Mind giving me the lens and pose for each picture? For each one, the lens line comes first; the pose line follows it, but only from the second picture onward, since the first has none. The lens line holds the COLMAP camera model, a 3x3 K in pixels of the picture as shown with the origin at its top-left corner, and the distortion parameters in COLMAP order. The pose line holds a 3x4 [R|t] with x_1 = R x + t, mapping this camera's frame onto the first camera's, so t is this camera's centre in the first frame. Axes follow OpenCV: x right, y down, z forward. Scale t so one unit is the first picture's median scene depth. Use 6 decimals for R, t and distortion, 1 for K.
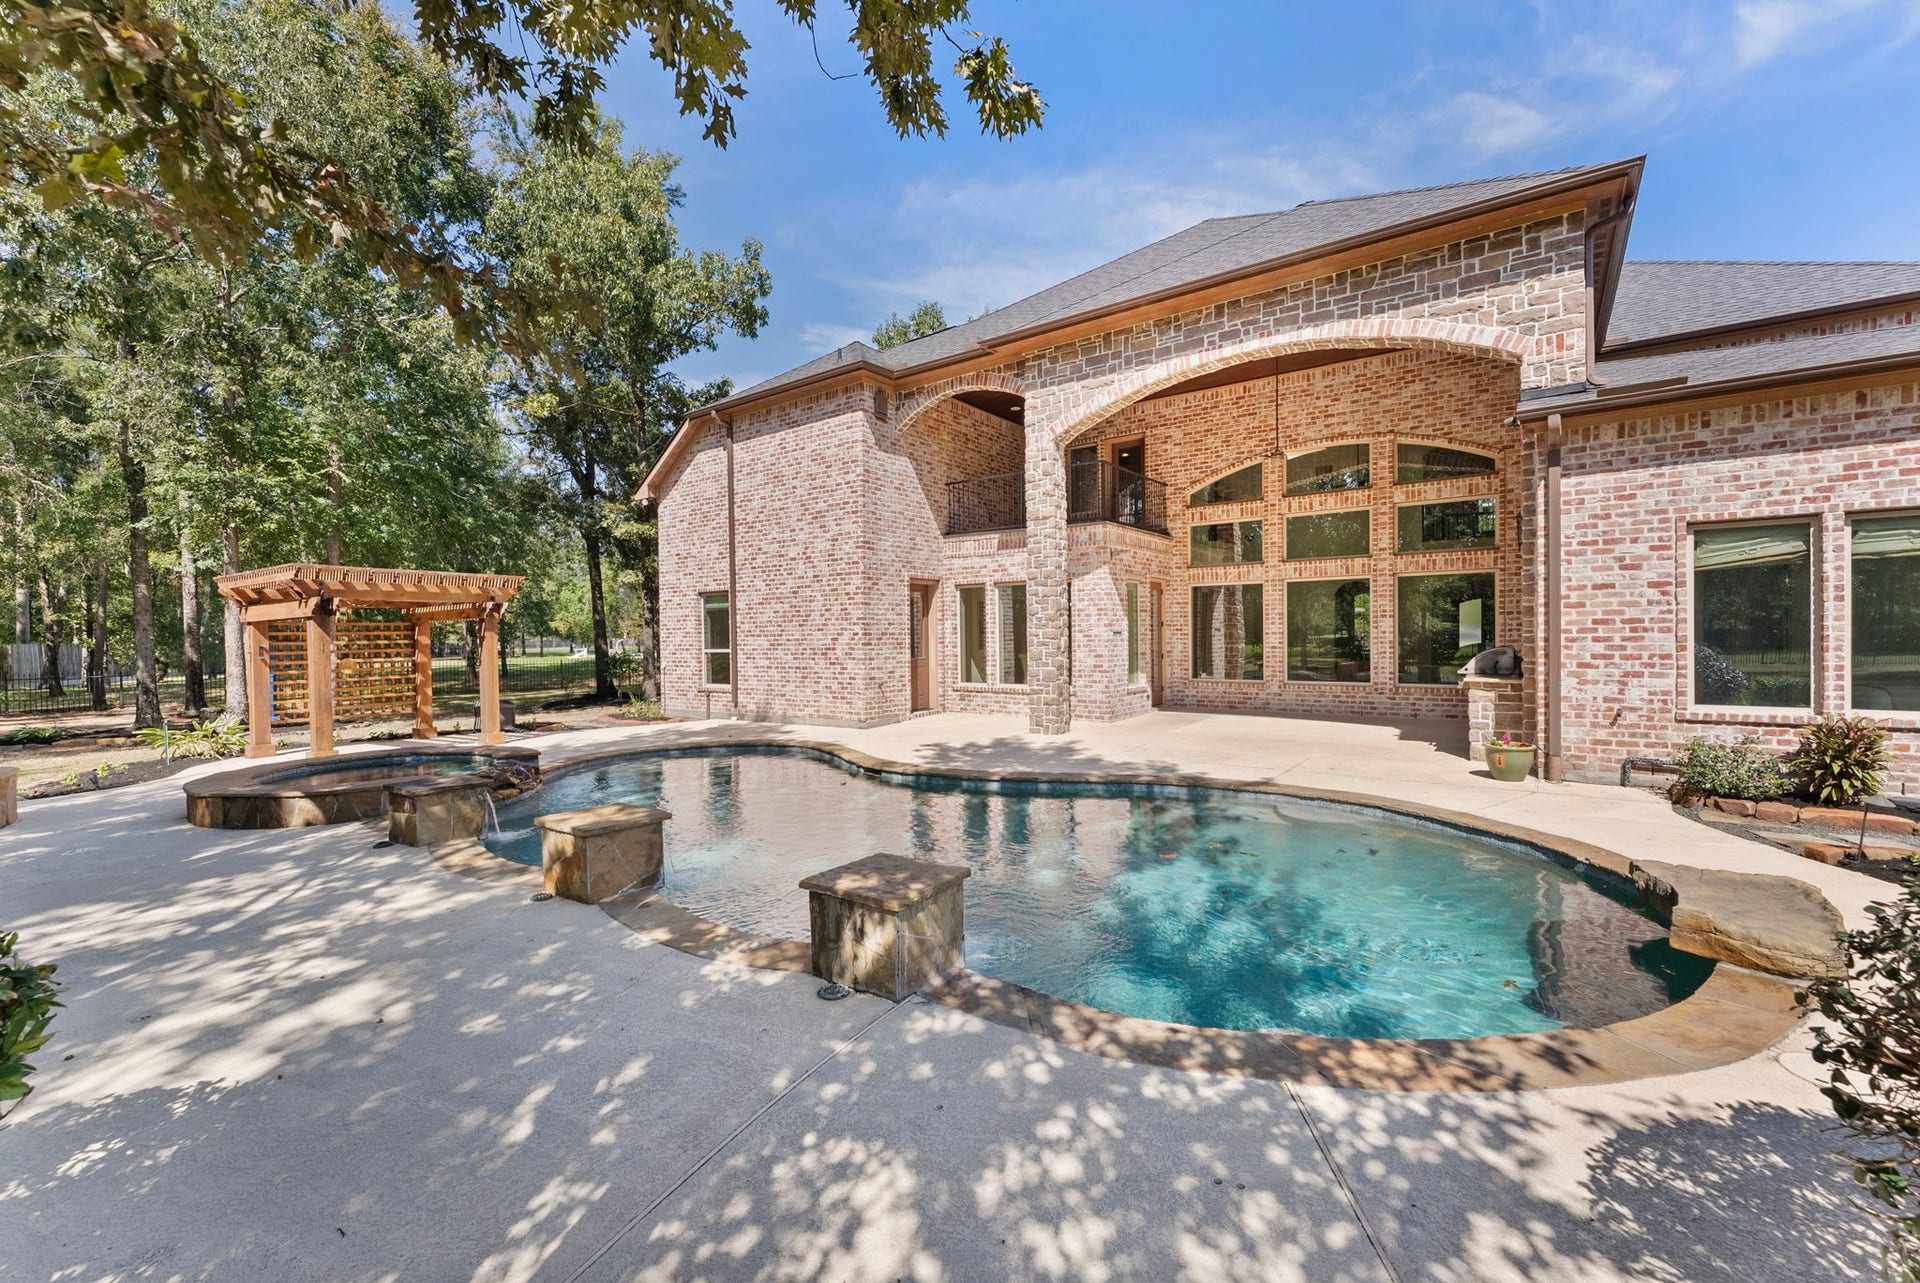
lens RADIAL K [[779.3, 0, 965.4], [0, 779.3, 645.0], [0, 0, 1]] dist [-0.003850, 0.000152]
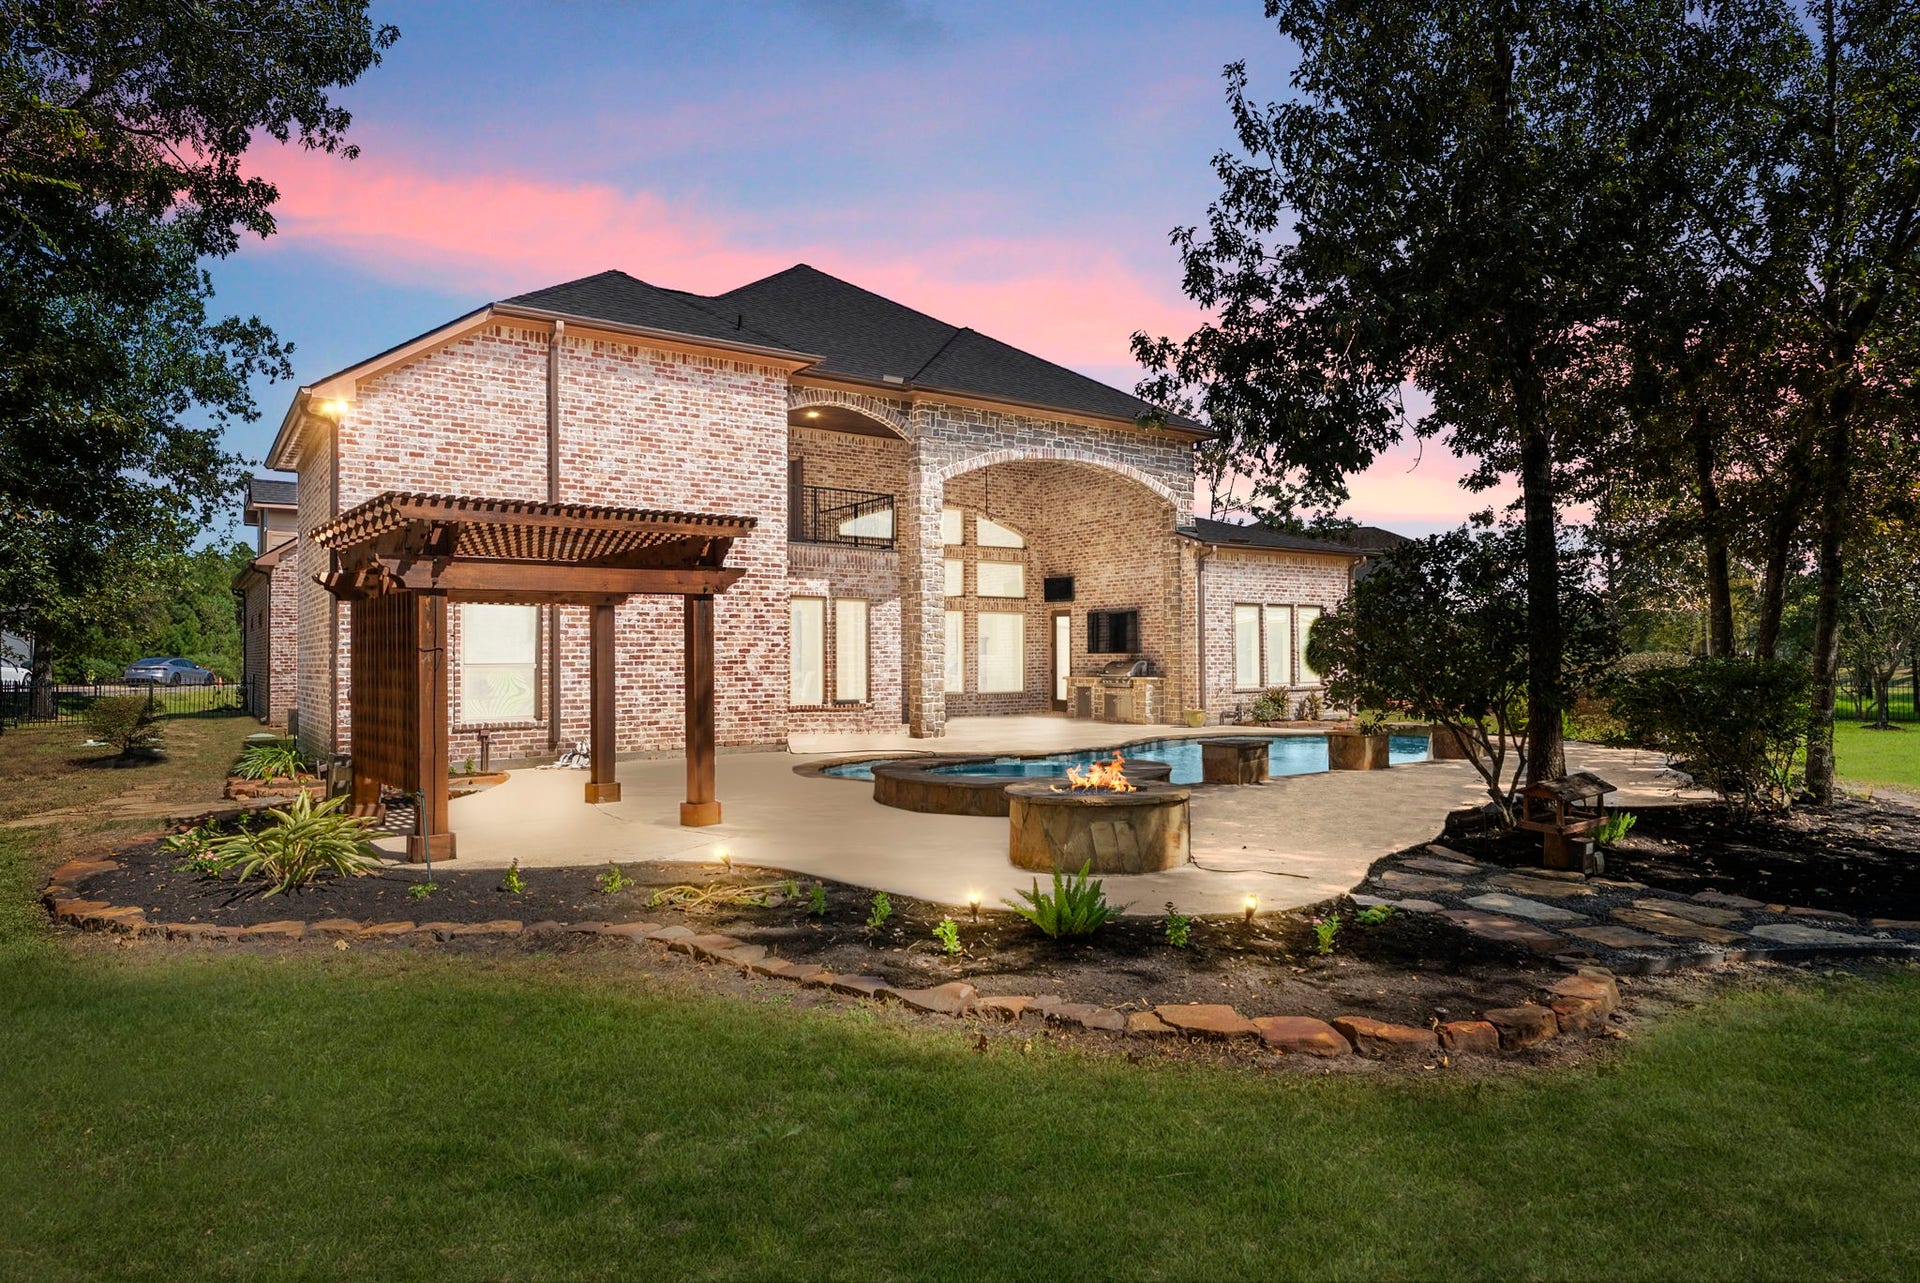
lens RADIAL K [[1133.0, 0, 971.2], [0, 1133.0, 639.7], [0, 0, 1]] dist [-0.000498, -0.000020]
pose [[0.318549, 0.031077, 0.947397, -1.234665], [0.015960, 0.999145, -0.038141, 0.031118], [-0.947772, 0.027271, 0.317781, 0.357976]]
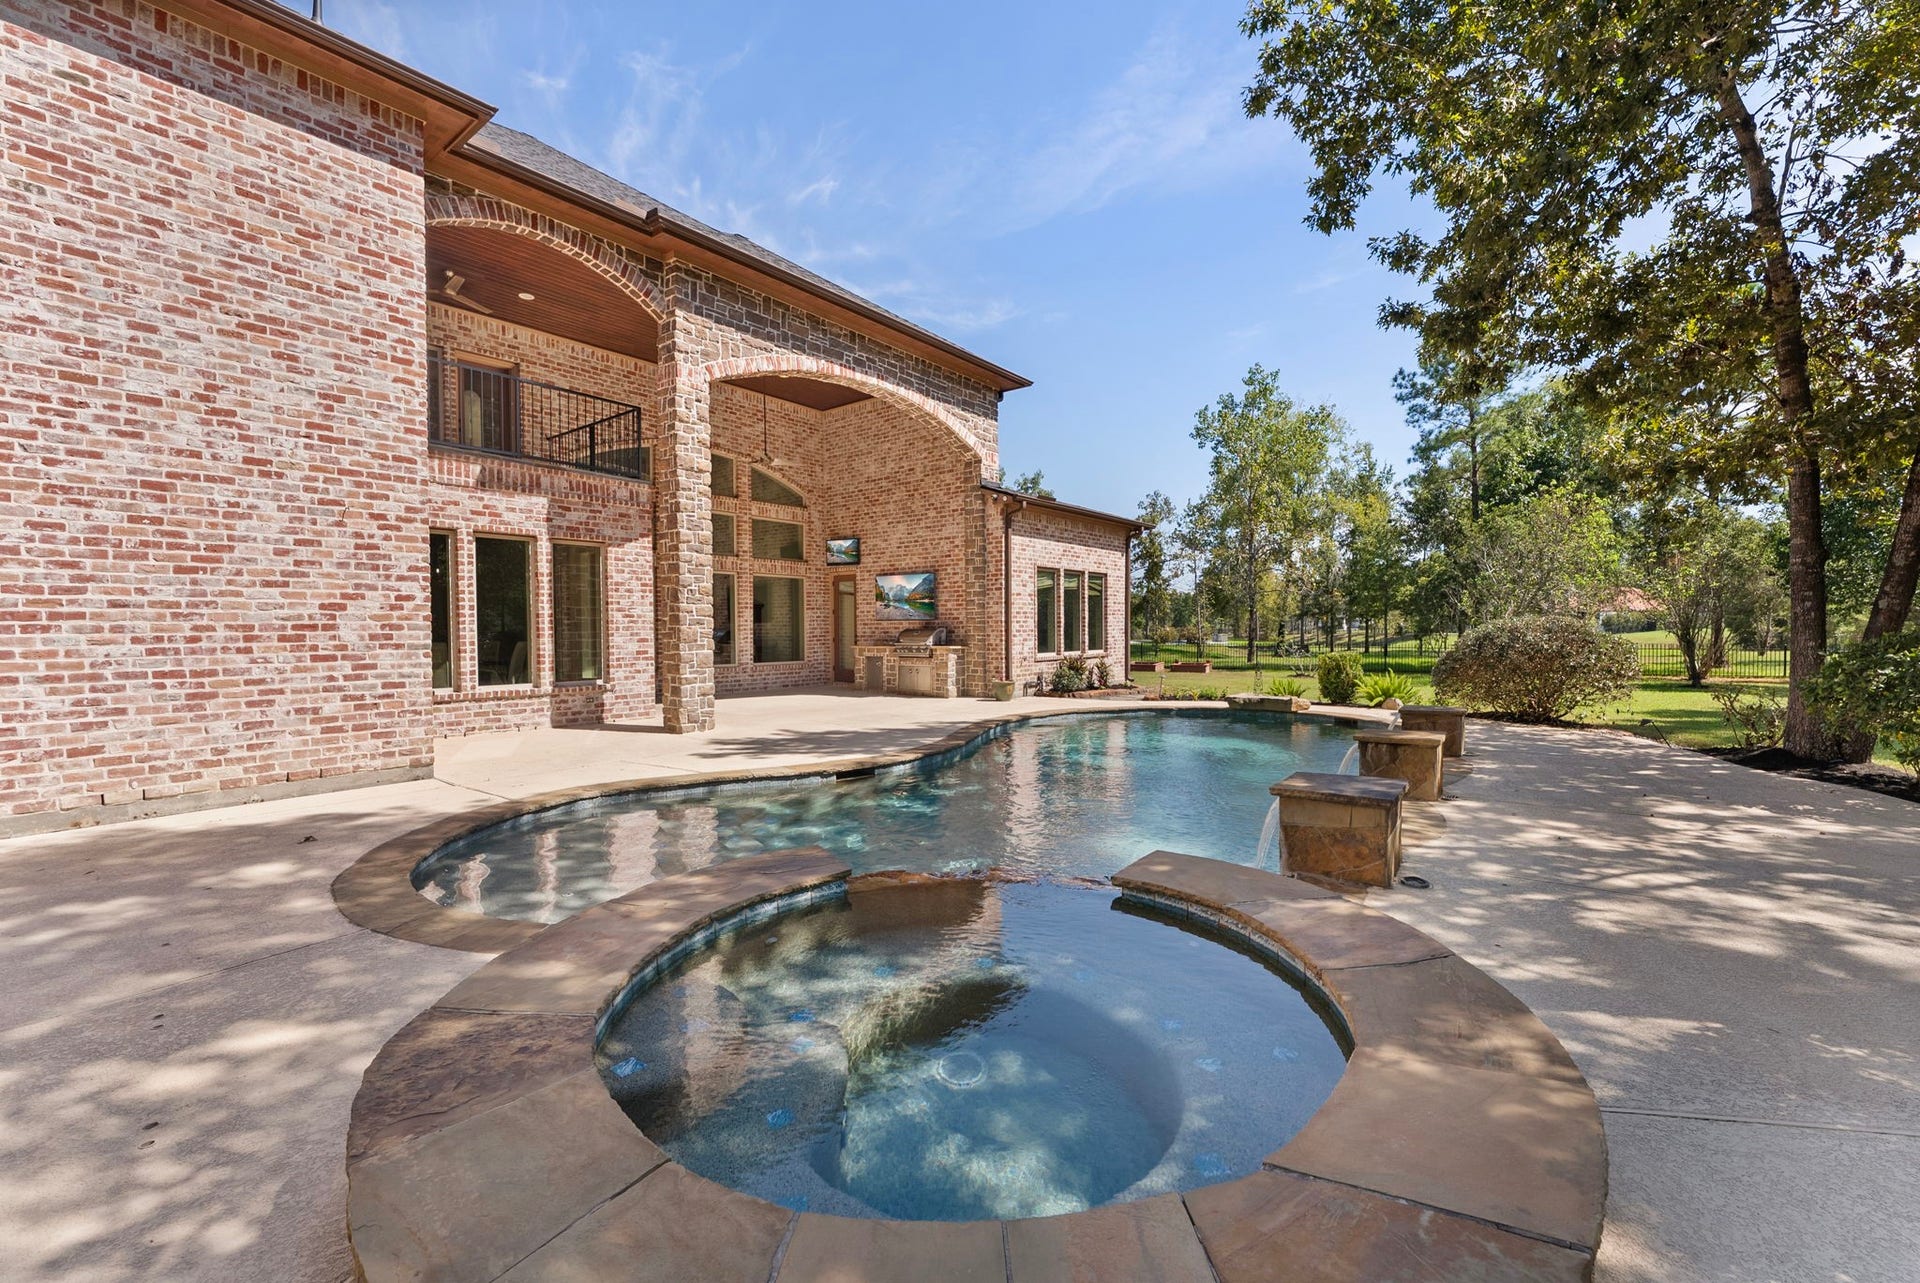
lens RADIAL K [[779.3, 0, 968.9], [0, 779.3, 646.1], [0, 0, 1]] dist [-0.003850, 0.000152]
pose [[0.034872, -0.006212, 0.999372, -0.611398], [0.021614, 0.999751, 0.005460, 0.021863], [-0.999158, 0.021410, 0.034997, 0.580355]]
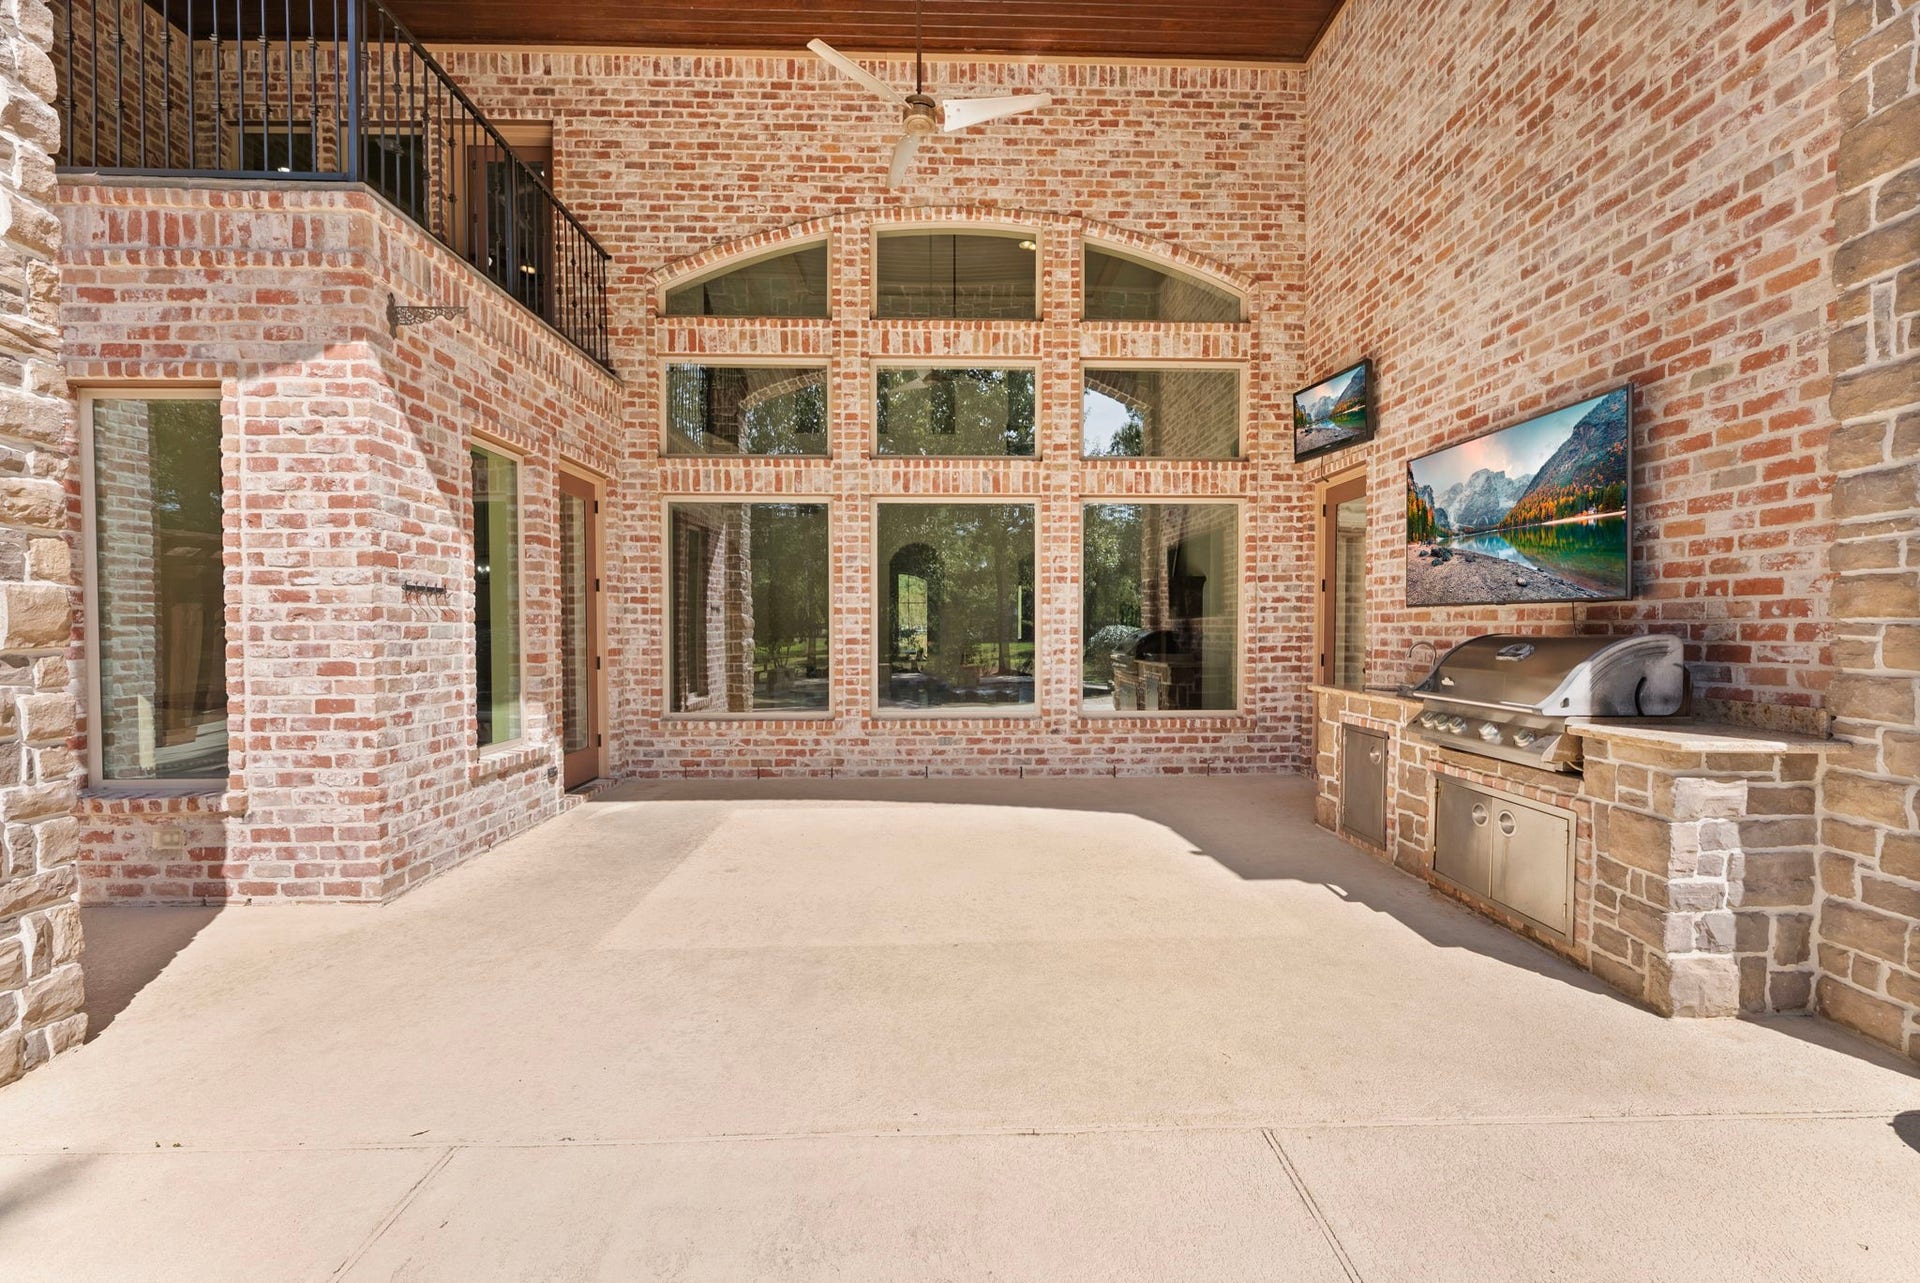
lens RADIAL K [[779.3, 0, 963.4], [0, 779.3, 647.1], [0, 0, 1]] dist [-0.003850, 0.000152]
pose [[0.789761, -0.002024, 0.613411, 0.166053], [-0.000603, 0.999992, 0.004075, 0.004583], [-0.613414, -0.003588, 0.789754, 0.601146]]
